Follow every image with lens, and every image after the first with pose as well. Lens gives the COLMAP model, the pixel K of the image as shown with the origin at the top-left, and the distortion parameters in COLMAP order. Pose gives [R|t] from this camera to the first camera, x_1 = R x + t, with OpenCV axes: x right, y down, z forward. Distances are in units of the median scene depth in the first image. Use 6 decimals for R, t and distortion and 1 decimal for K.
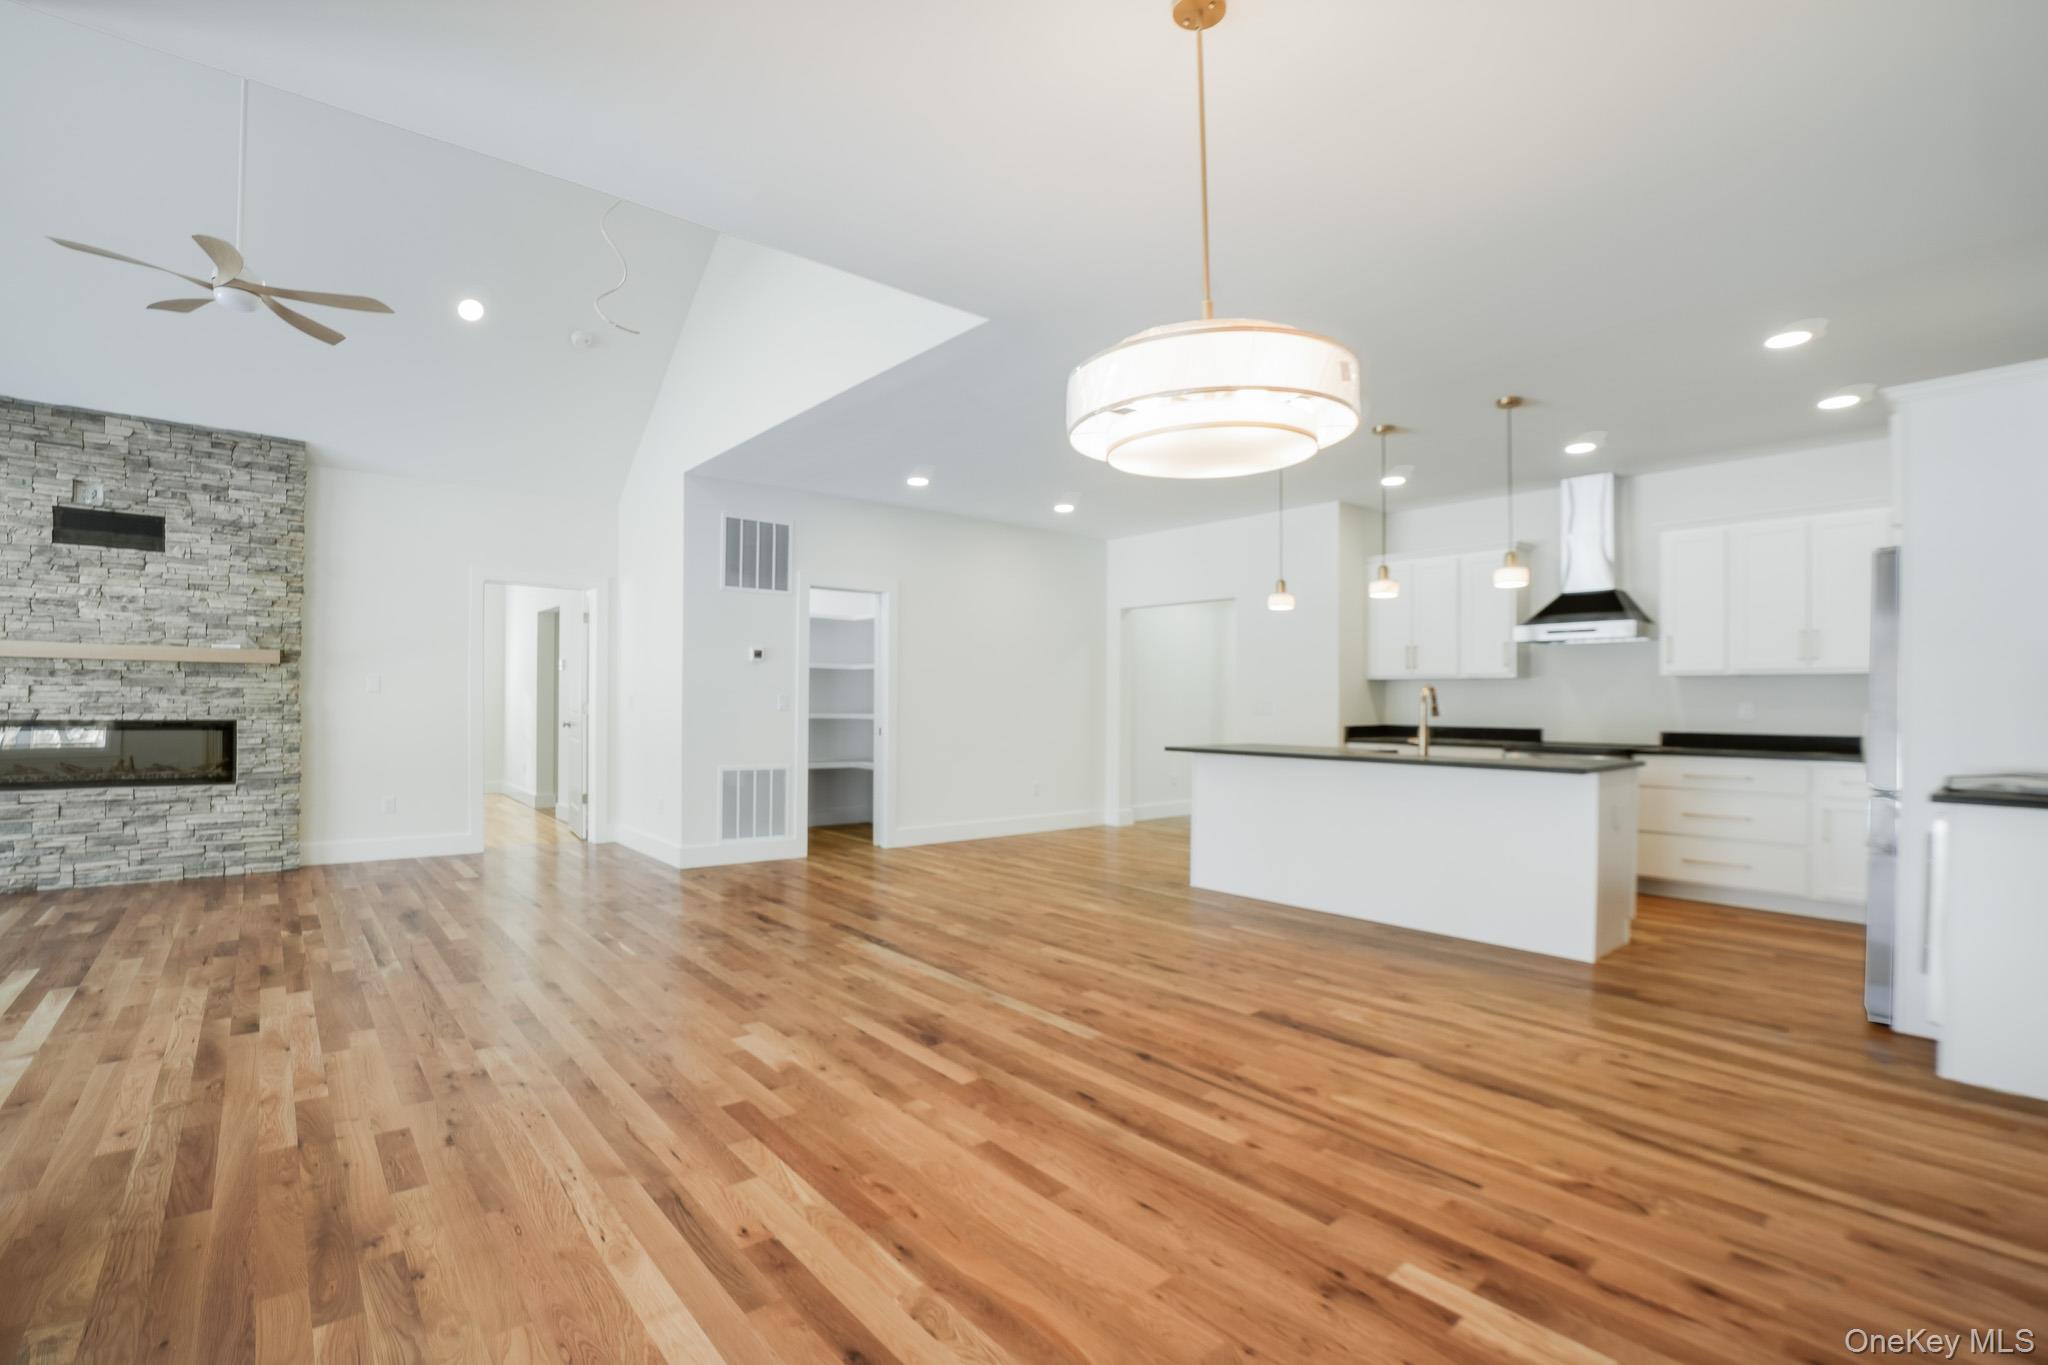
lens RADIAL K [[939.3, 0, 1084.4], [0, 939.3, 700.0], [0, 0, 1]] dist [-0.039435, 0.014326]
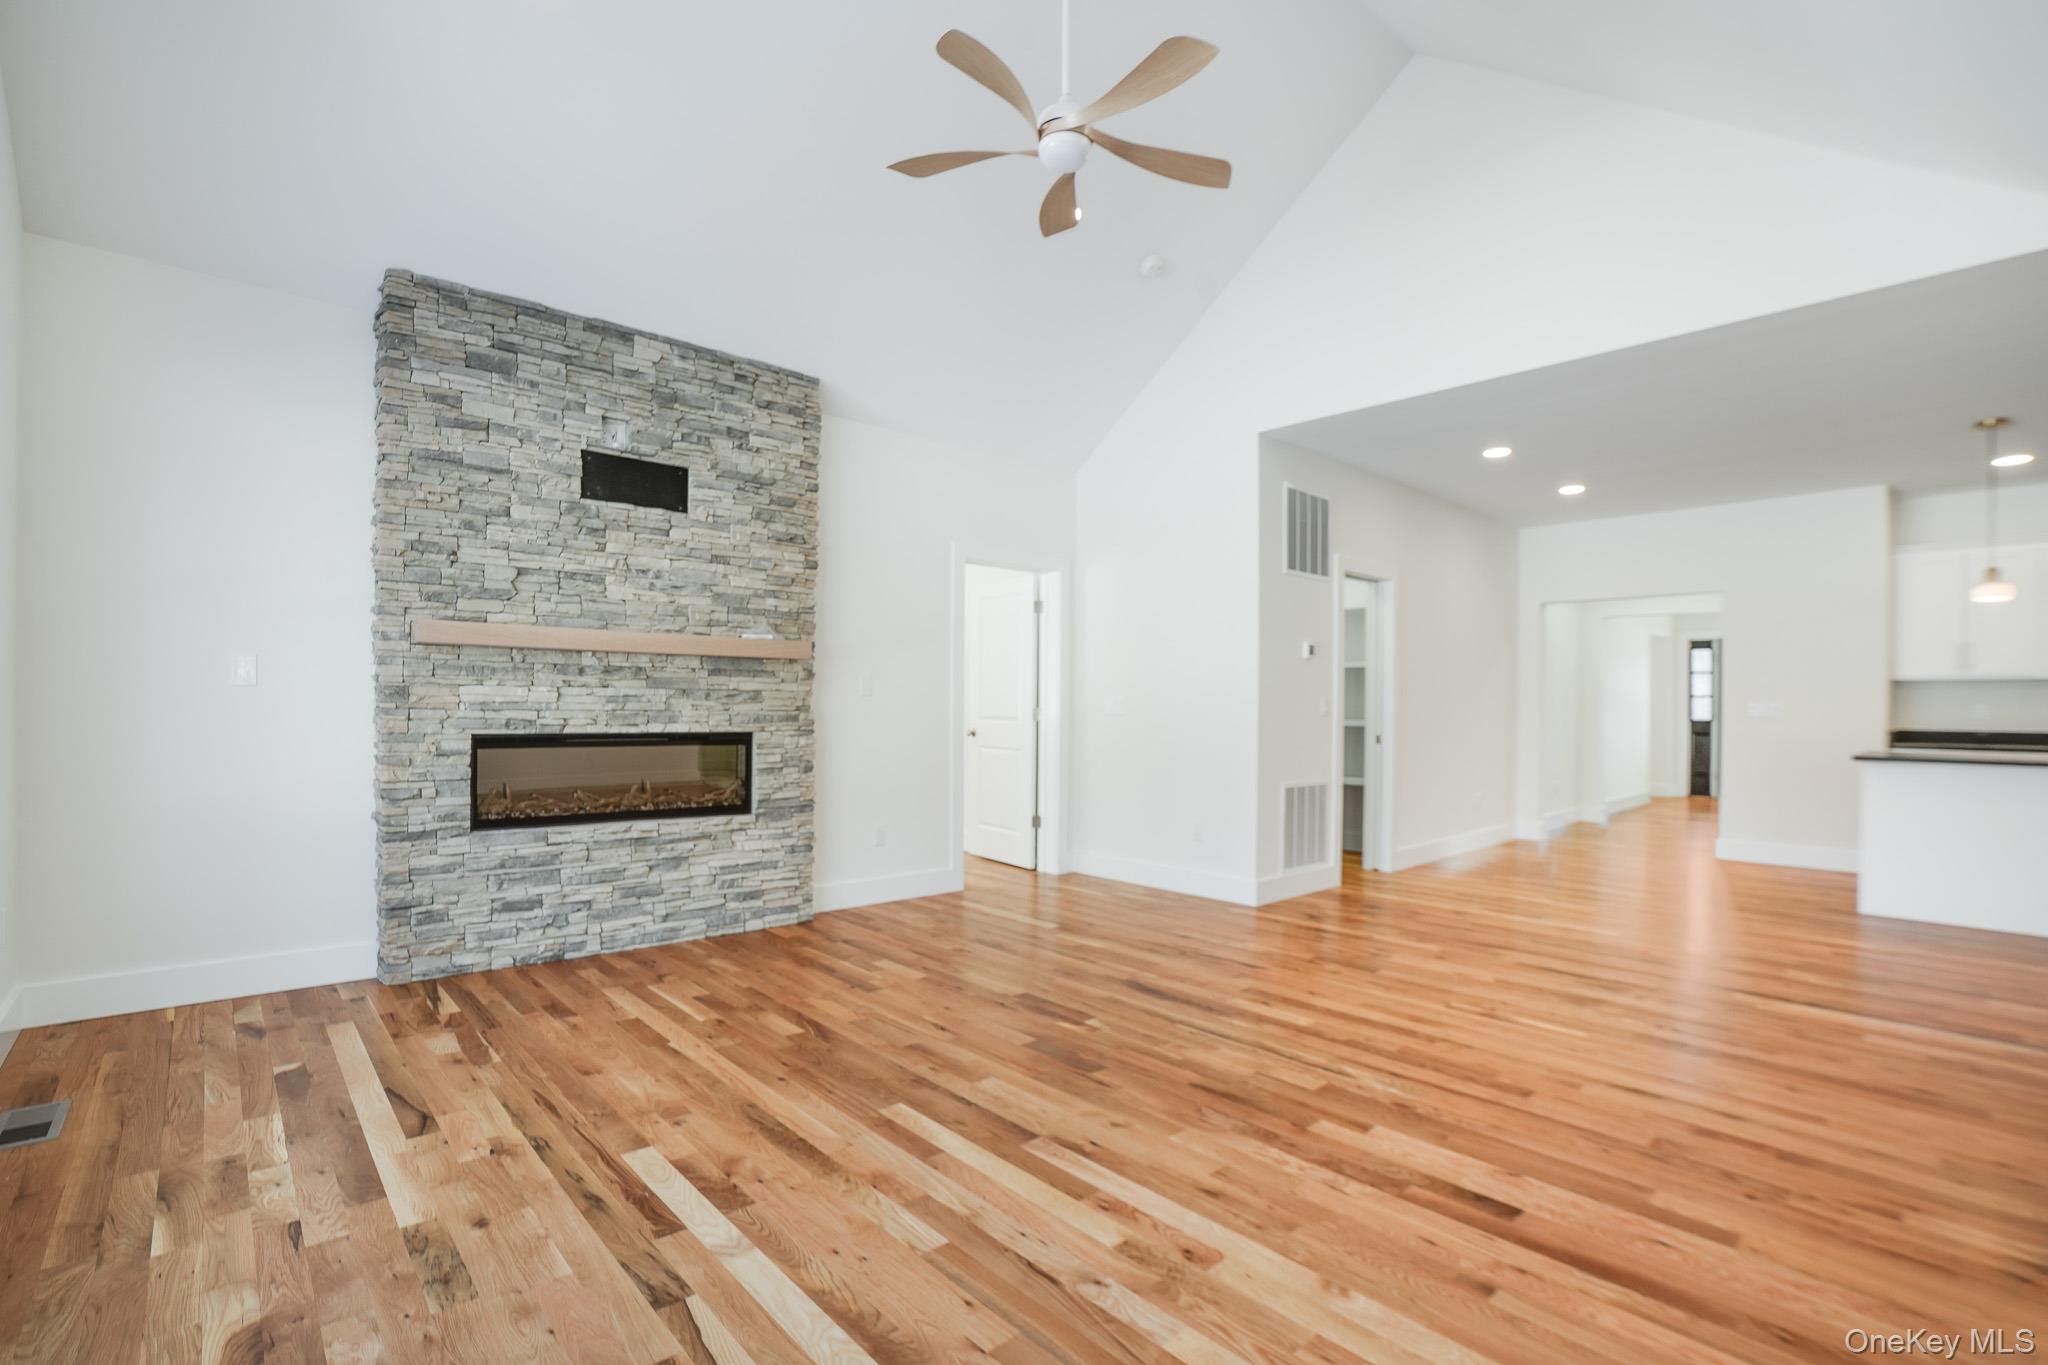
lens RADIAL K [[939.3, 0, 1079.4], [0, 939.3, 700.1], [0, 0, 1]] dist [-0.039435, 0.014326]
pose [[0.998627, -0.002312, 0.052333, -0.712017], [0.002426, 0.999995, -0.002111, -0.002403], [-0.052327, 0.002235, 0.998627, 0.200351]]
